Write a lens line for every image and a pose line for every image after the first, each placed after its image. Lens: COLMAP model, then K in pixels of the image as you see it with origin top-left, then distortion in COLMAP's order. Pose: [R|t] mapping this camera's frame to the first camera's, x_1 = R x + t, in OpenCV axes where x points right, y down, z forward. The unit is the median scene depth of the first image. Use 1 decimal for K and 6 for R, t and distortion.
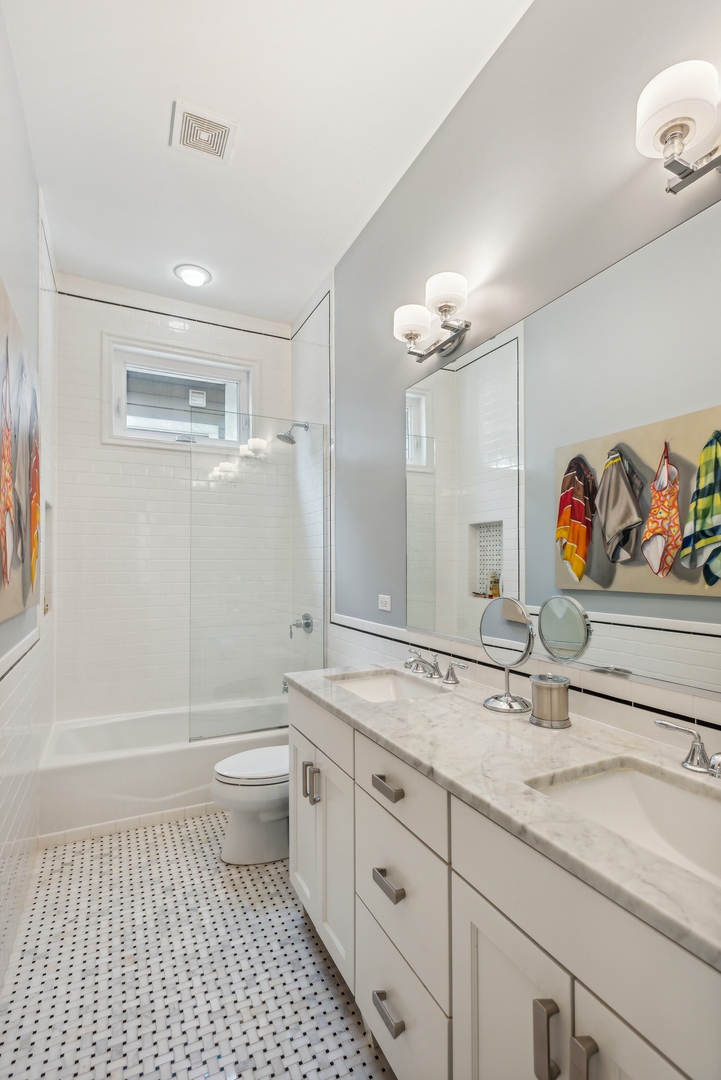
lens RADIAL K [[516.5, 0, 356.5], [0, 516.5, 559.9], [0, 0, 1]] dist [0.013213, -0.003914]
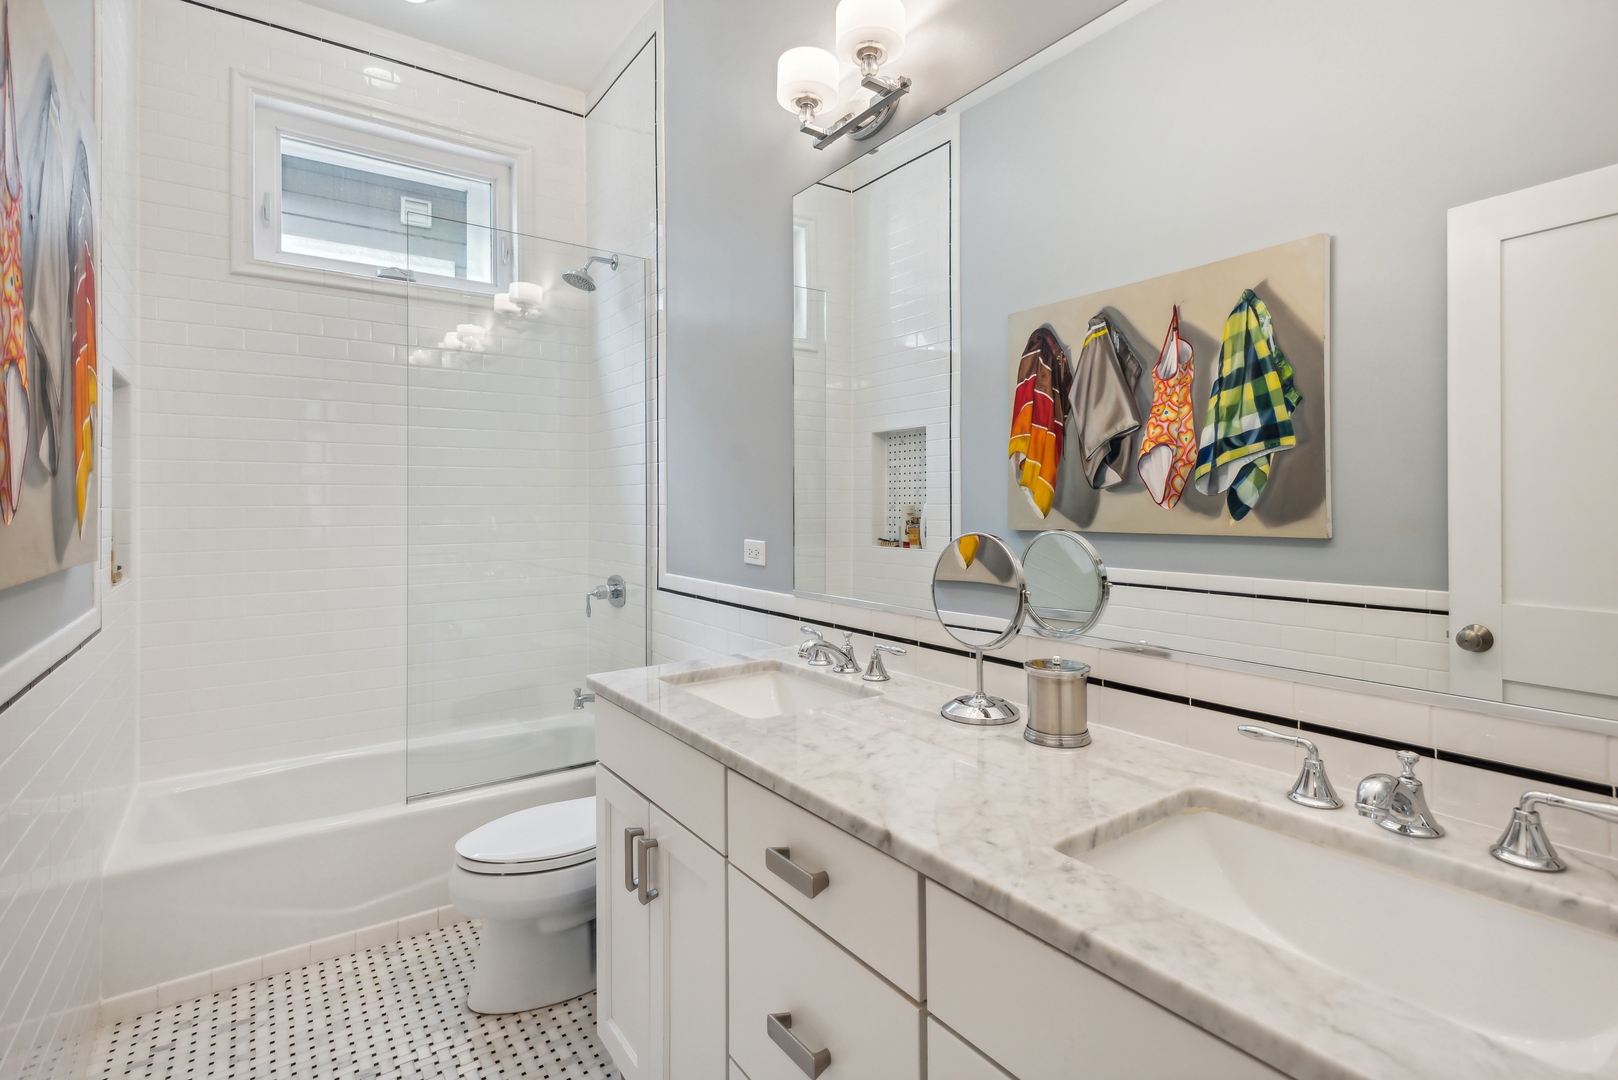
lens RADIAL K [[773.8, 0, 805.9], [0, 773.8, 505.5], [0, 0, 1]] dist [0.013213, -0.003914]
pose [[0.985319, -0.001569, 0.170715, -0.042126], [0.000639, 0.999985, 0.005501, 0.024203], [-0.170721, -0.005311, 0.985305, 0.102434]]
